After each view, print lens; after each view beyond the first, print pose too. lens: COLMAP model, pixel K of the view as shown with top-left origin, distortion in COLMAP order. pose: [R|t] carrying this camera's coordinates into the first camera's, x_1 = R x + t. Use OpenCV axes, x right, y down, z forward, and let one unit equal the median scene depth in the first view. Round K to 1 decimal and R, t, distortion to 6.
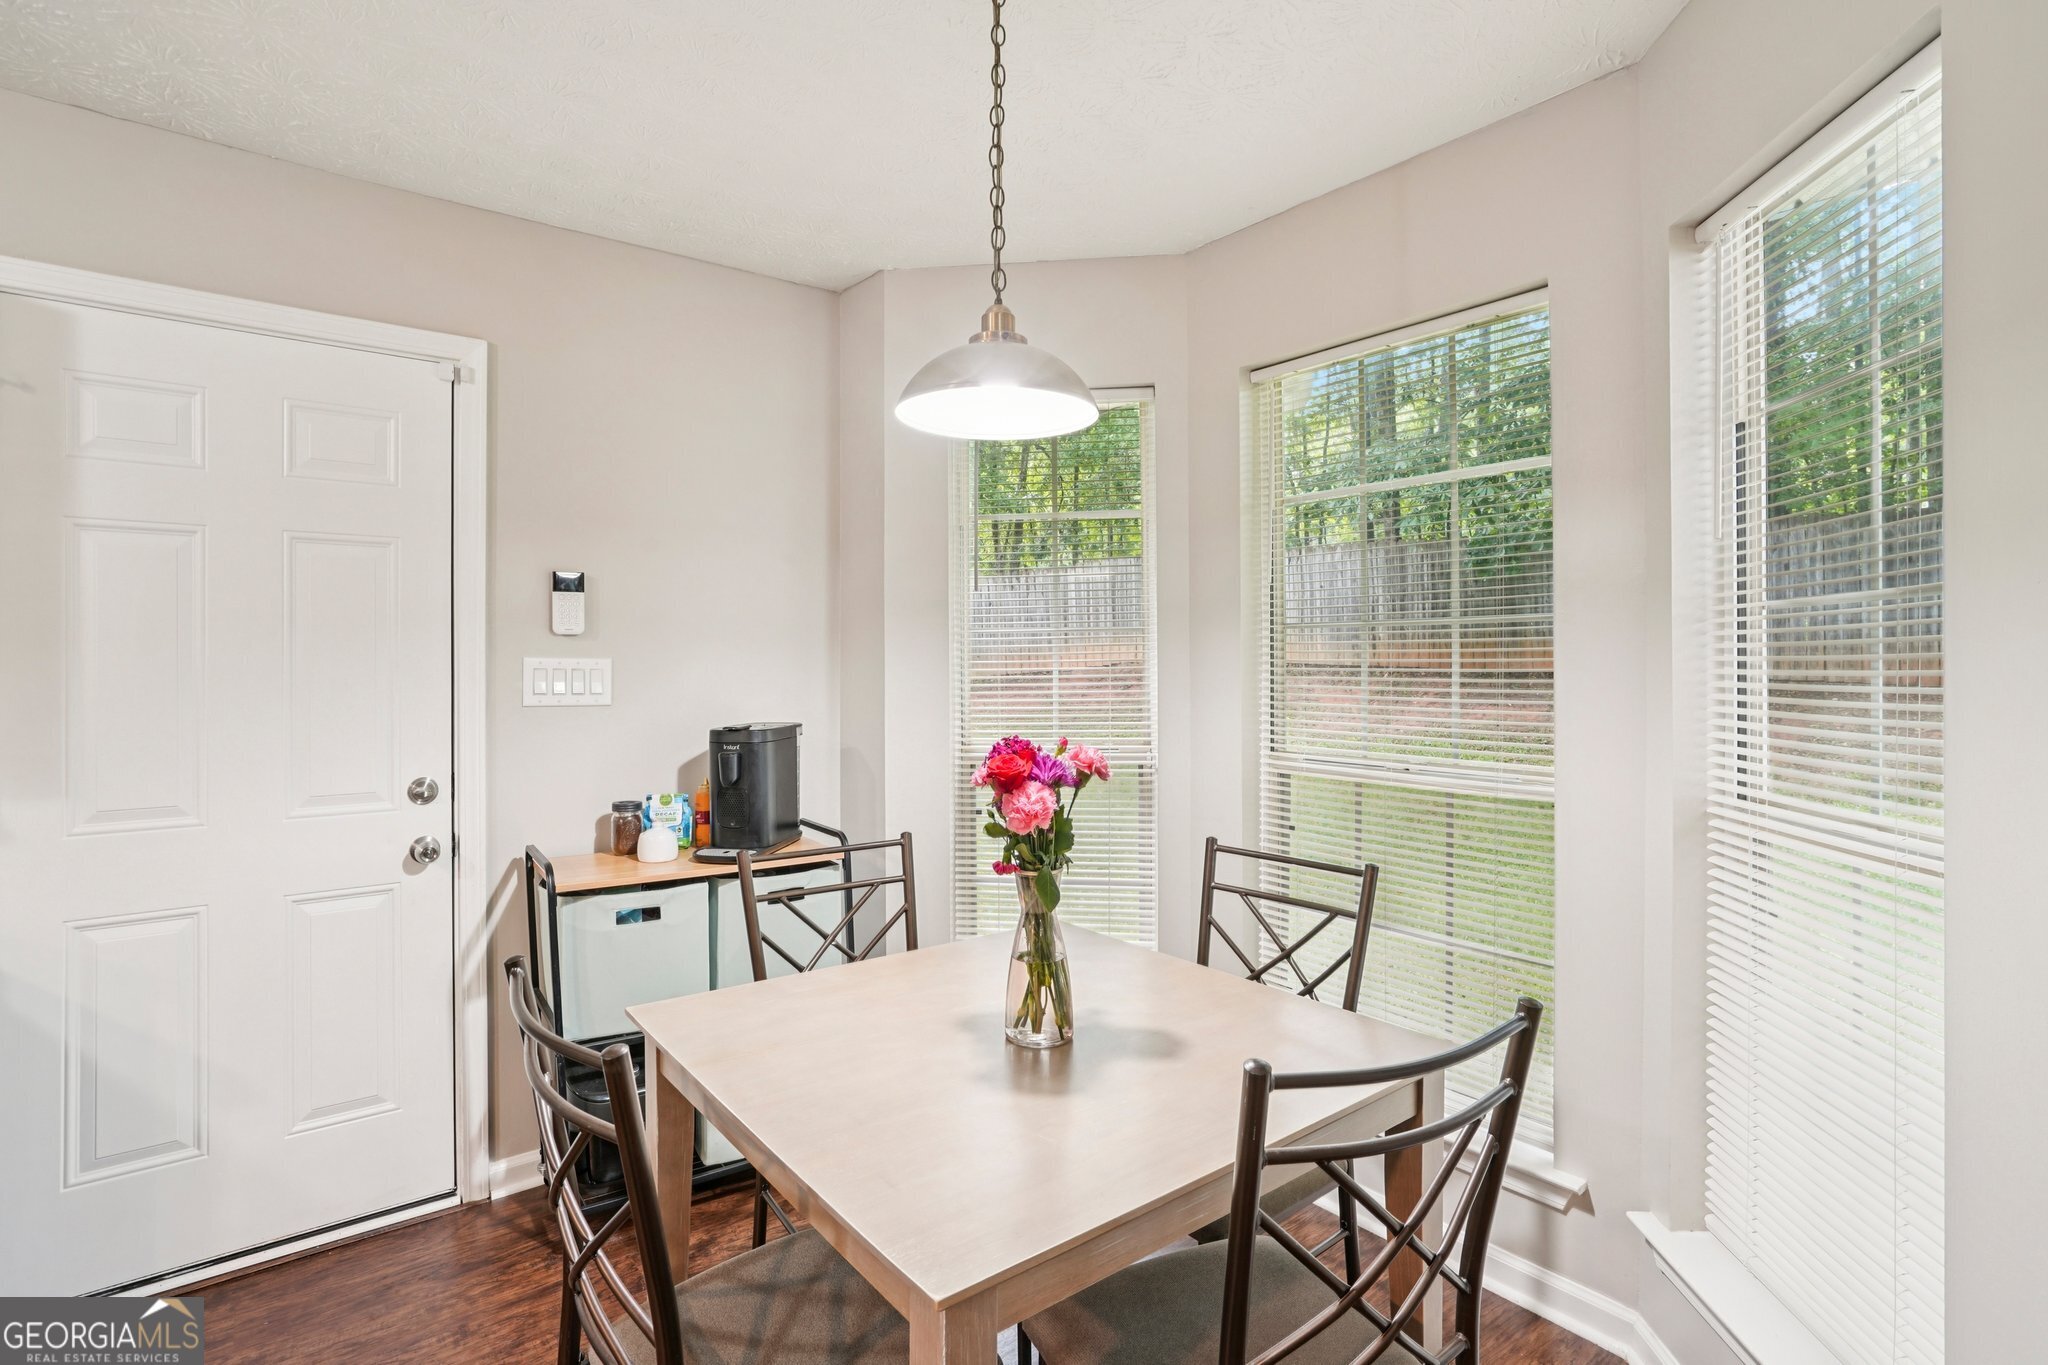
lens RADIAL K [[942.2, 0, 1027.8], [0, 942.2, 674.1], [0, 0, 1]] dist [-0.055223, 0.019918]
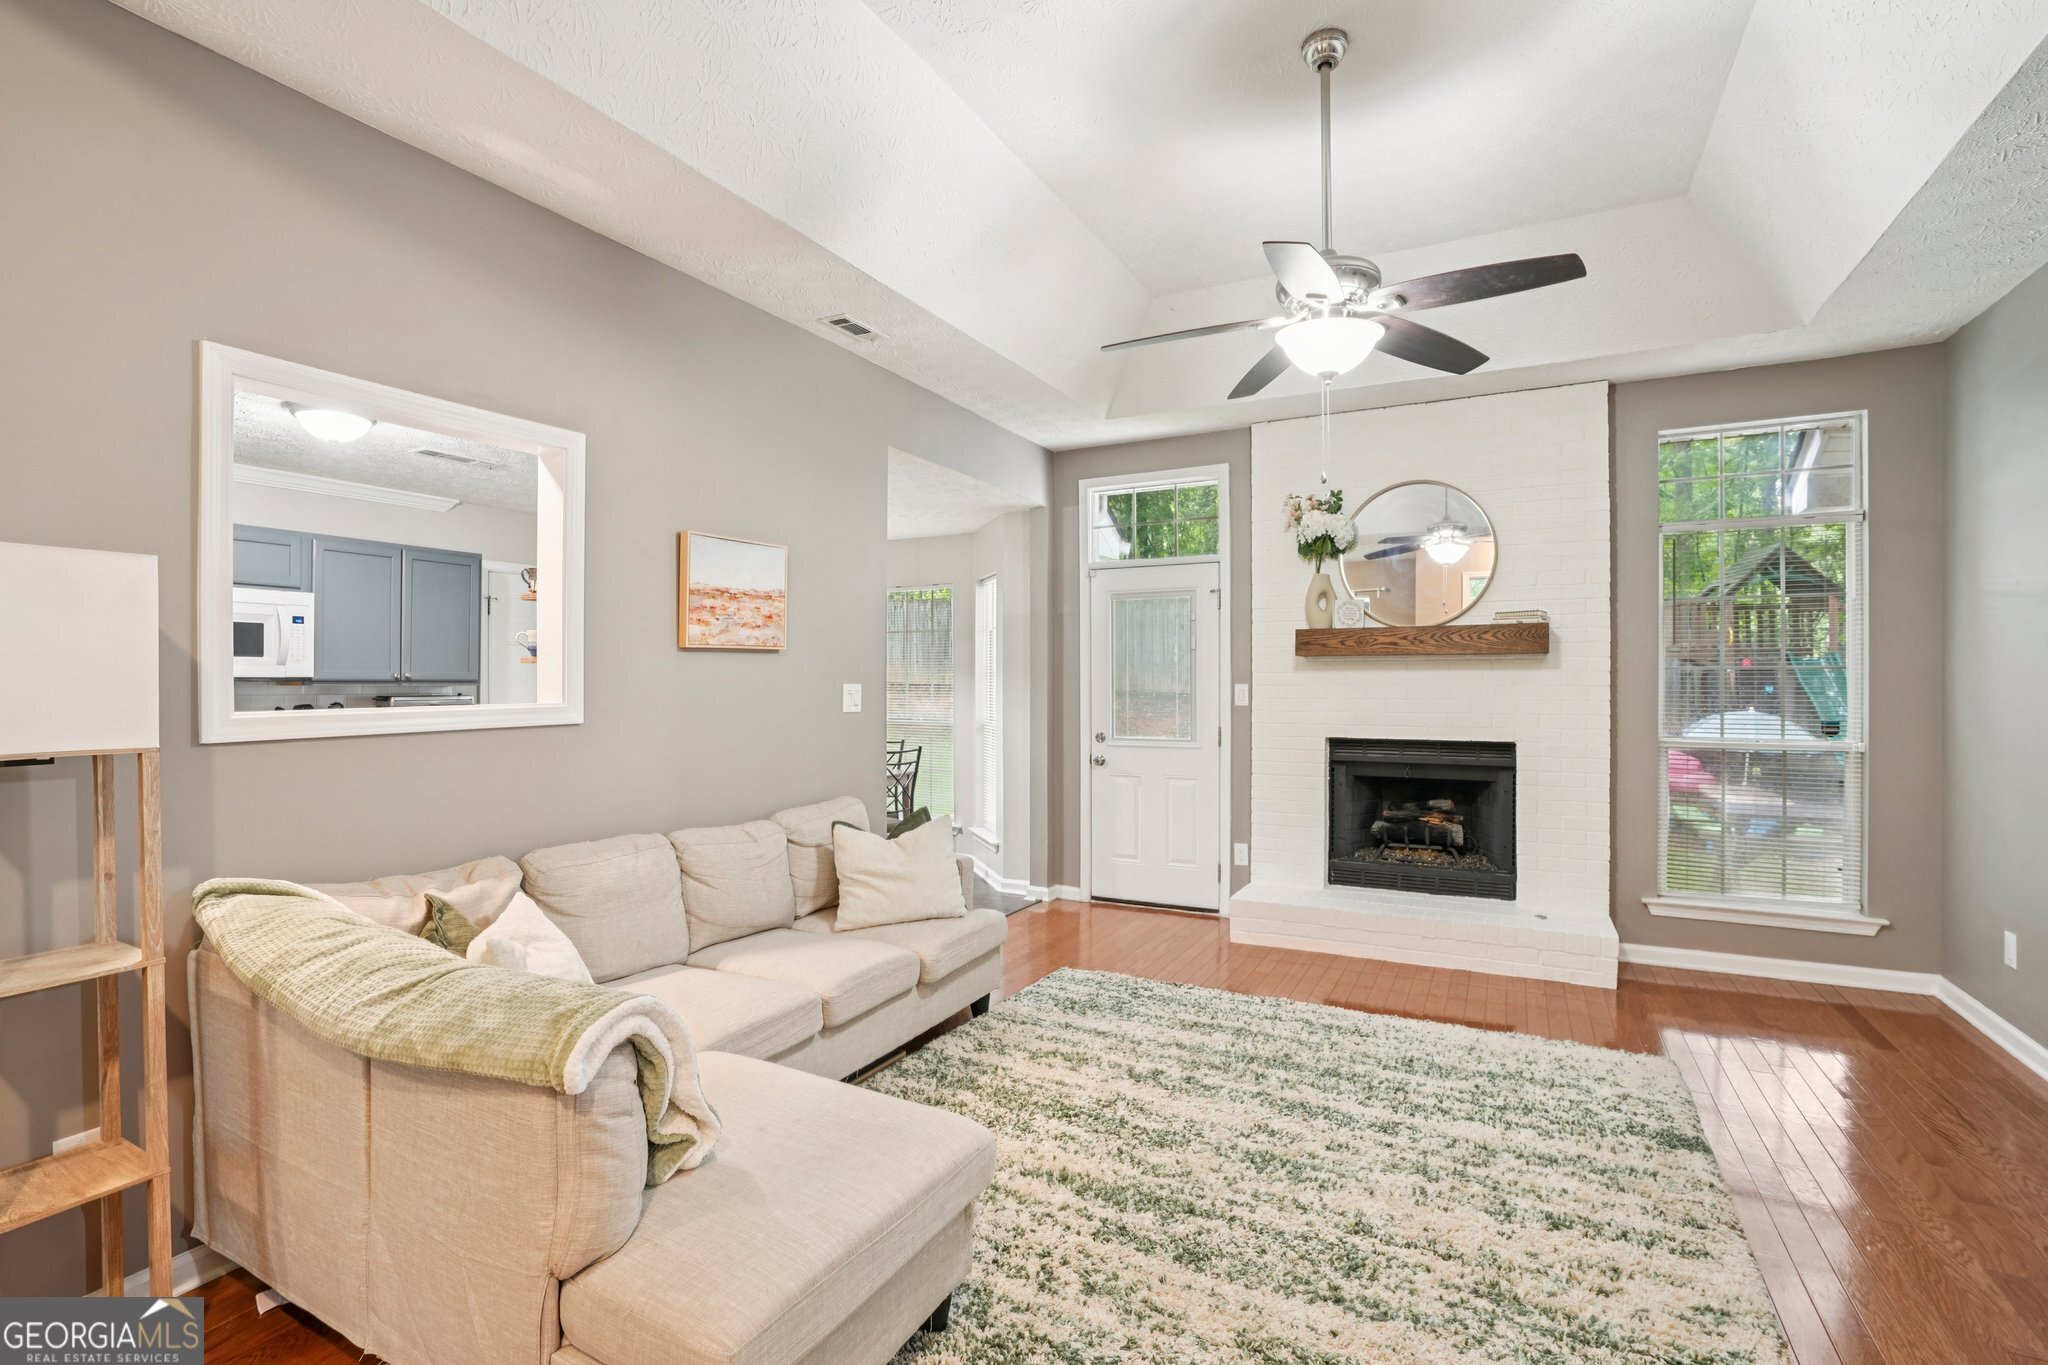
lens RADIAL K [[942.2, 0, 1020.6], [0, 942.2, 682.0], [0, 0, 1]] dist [-0.055223, 0.019918]
pose [[0.919429, 0.000086, 0.393255, -0.547863], [0.004506, 0.999932, -0.010755, 0.006337], [-0.393229, 0.011661, 0.919366, -2.120649]]
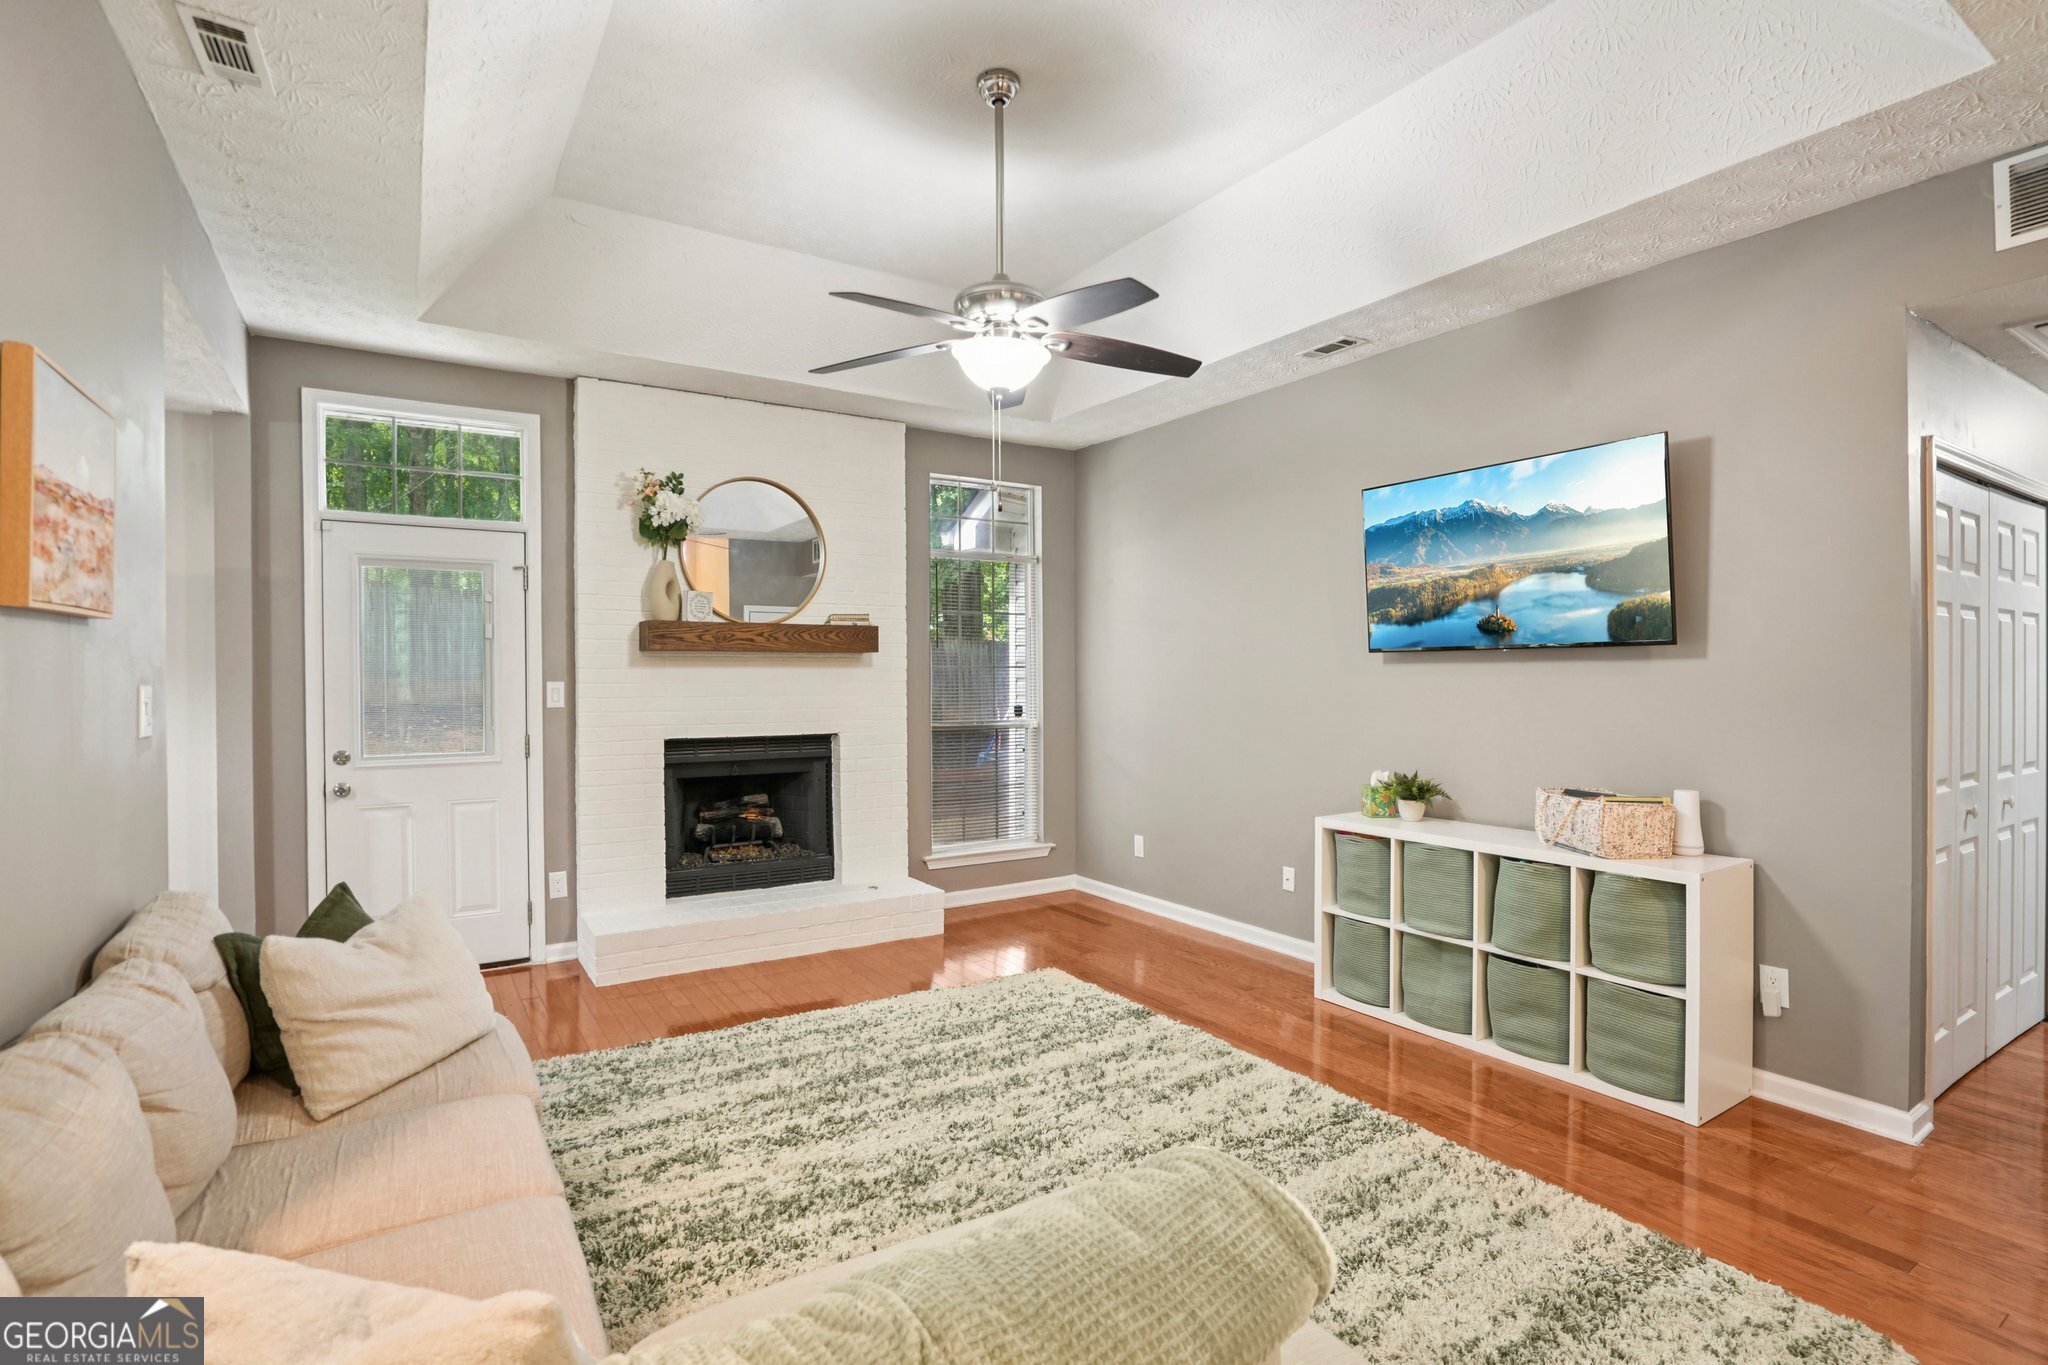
lens RADIAL K [[974.5, 0, 1014.7], [0, 974.5, 670.1], [0, 0, 1]] dist [-0.039129, 0.005360]
pose [[0.107109, 0.006680, 0.994225, -1.034572], [0.013251, 0.999879, -0.008145, -0.006993], [-0.994159, 0.014047, 0.107007, -1.336662]]
